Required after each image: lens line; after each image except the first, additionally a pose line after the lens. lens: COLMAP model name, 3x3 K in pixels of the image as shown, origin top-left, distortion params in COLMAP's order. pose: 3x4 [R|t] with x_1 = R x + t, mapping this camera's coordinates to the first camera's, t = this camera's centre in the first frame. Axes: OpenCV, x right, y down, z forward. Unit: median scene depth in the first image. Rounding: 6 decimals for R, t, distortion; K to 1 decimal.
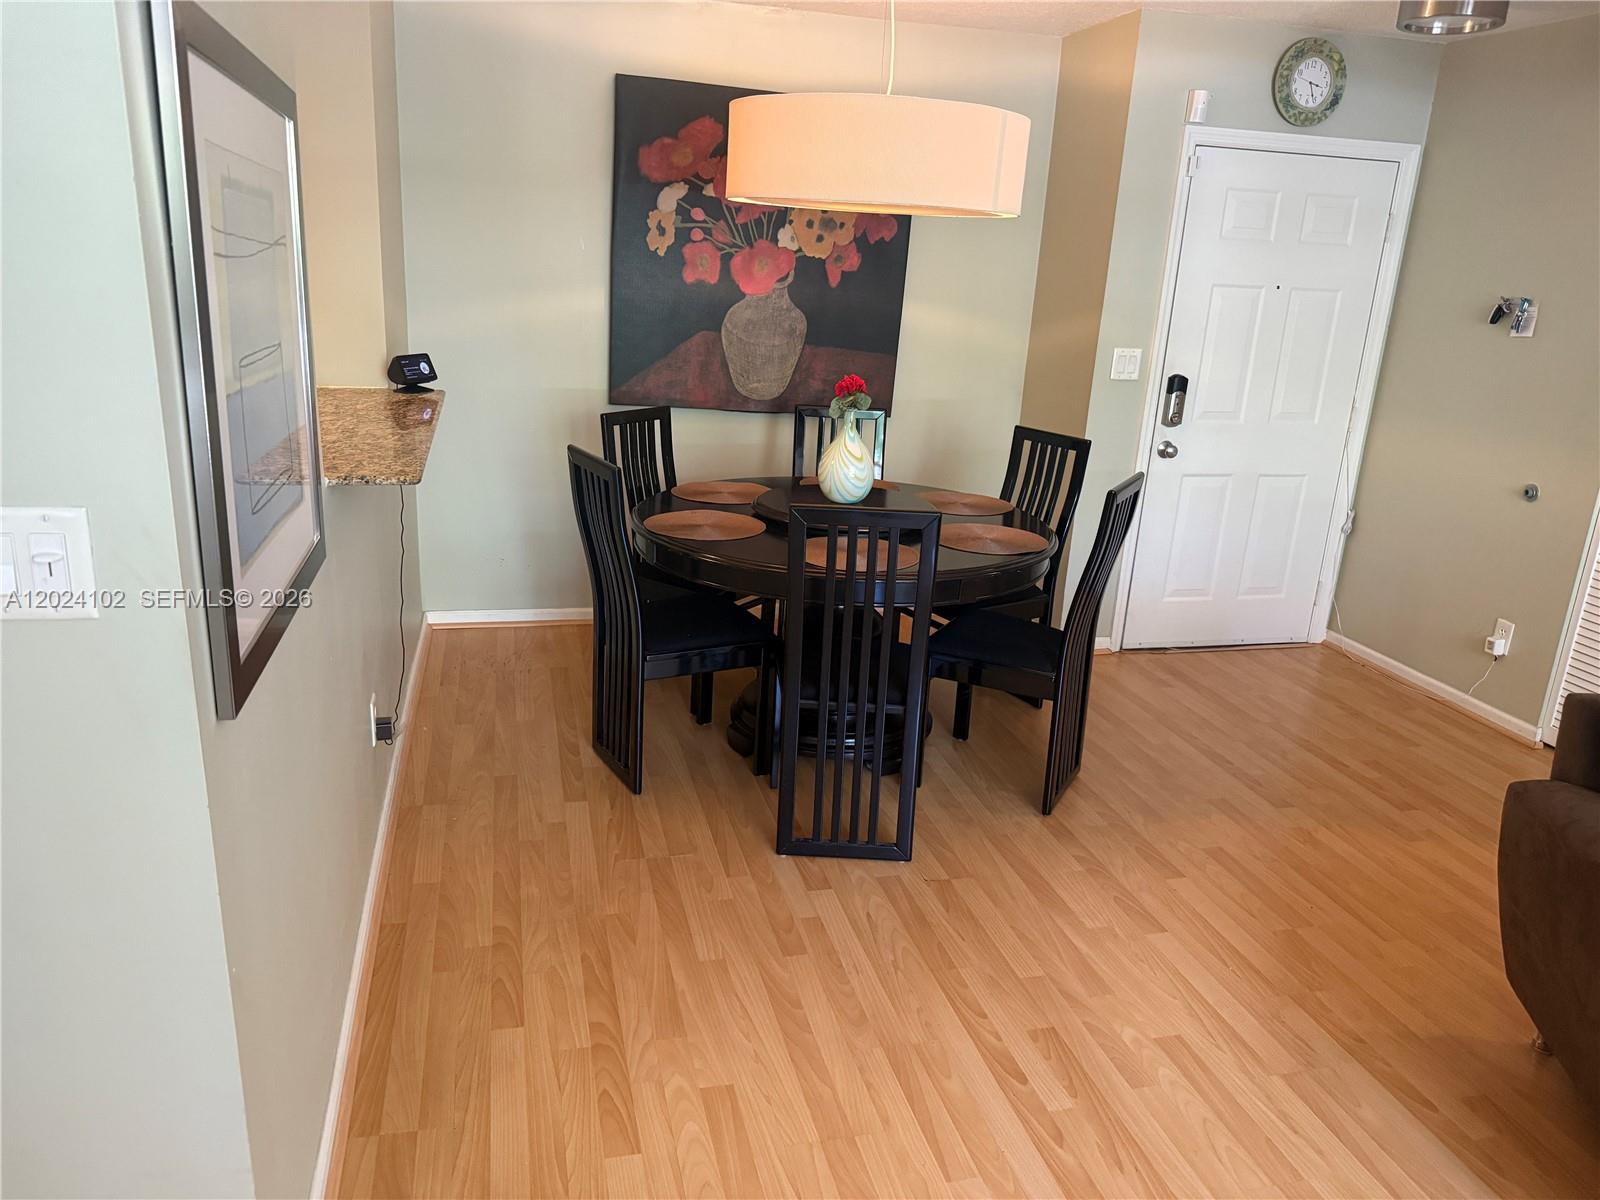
lens RADIAL K [[1136.6, 0, 792.8], [0, 1136.6, 611.7], [0, 0, 1]] dist [0.040981, -0.065224]
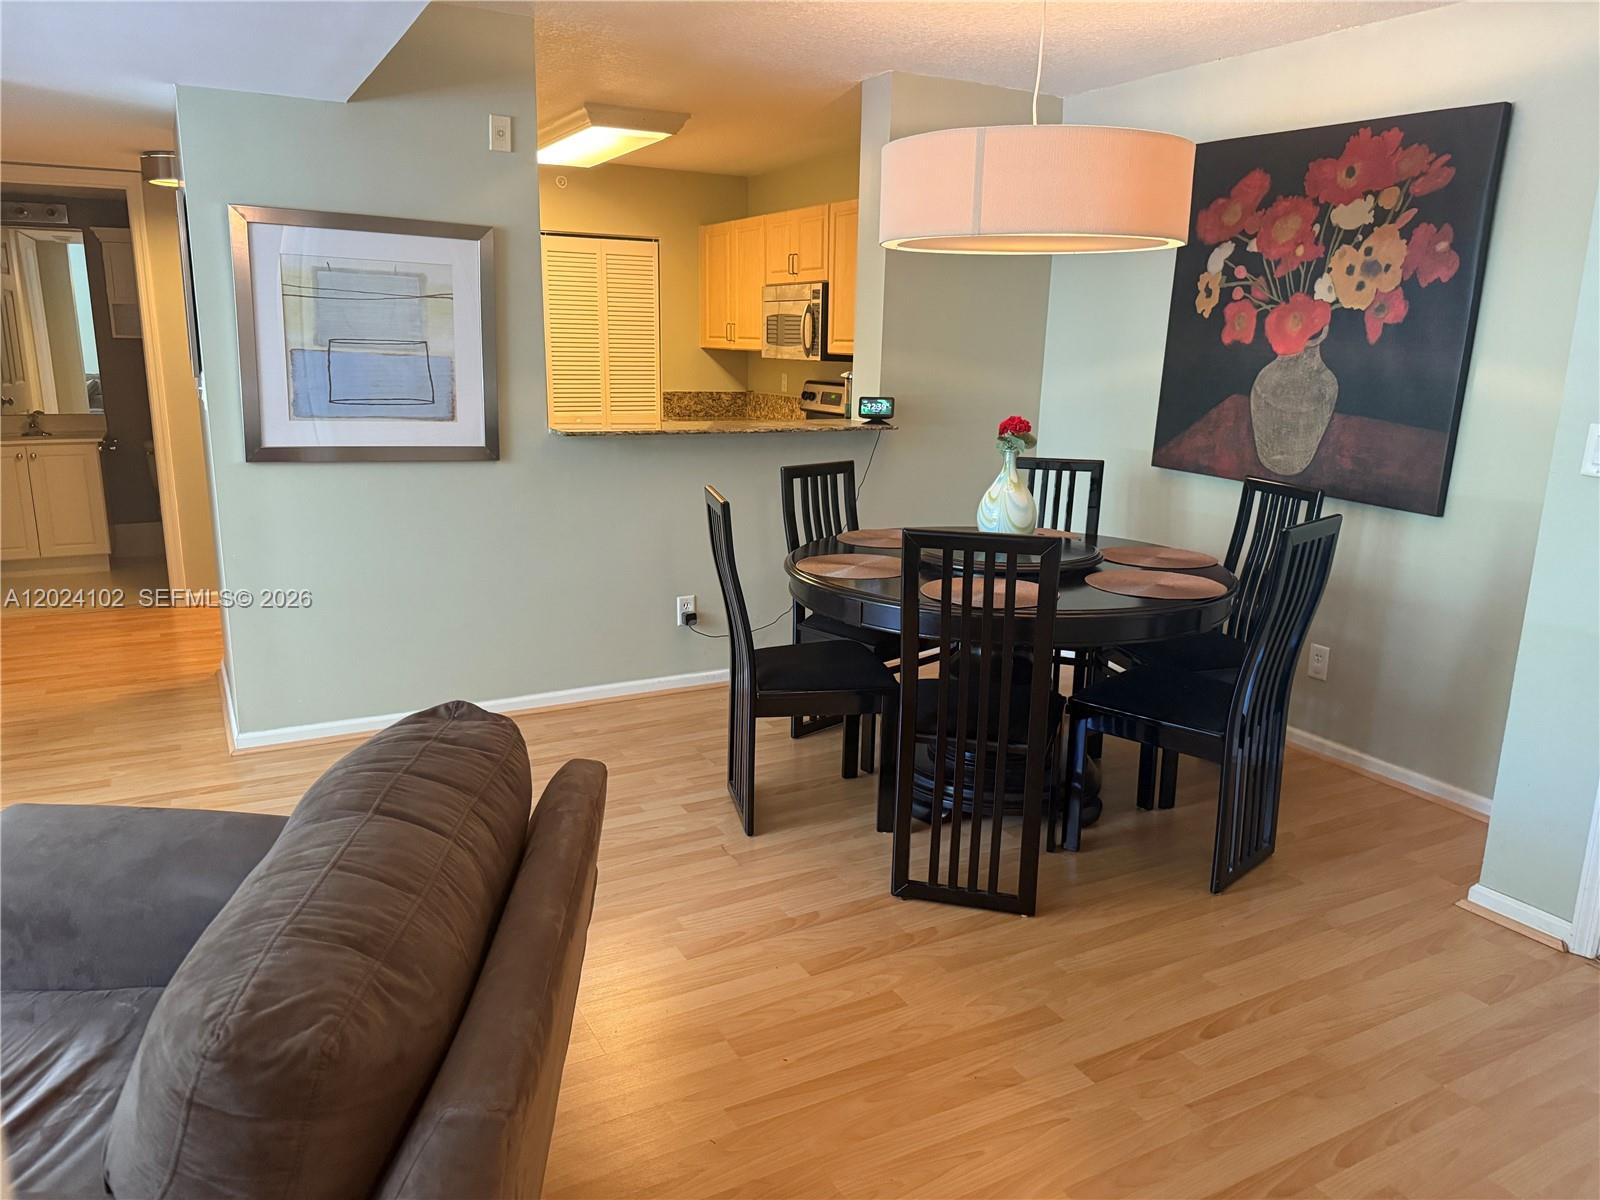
lens RADIAL K [[1136.6, 0, 786.5], [0, 1136.6, 586.3], [0, 0, 1]] dist [0.040981, -0.065224]
pose [[0.221520, 0.169695, -0.960277, 0.767941], [-0.280245, 0.954279, 0.103987, -0.093712], [0.934019, 0.246078, 0.258948, 0.465105]]
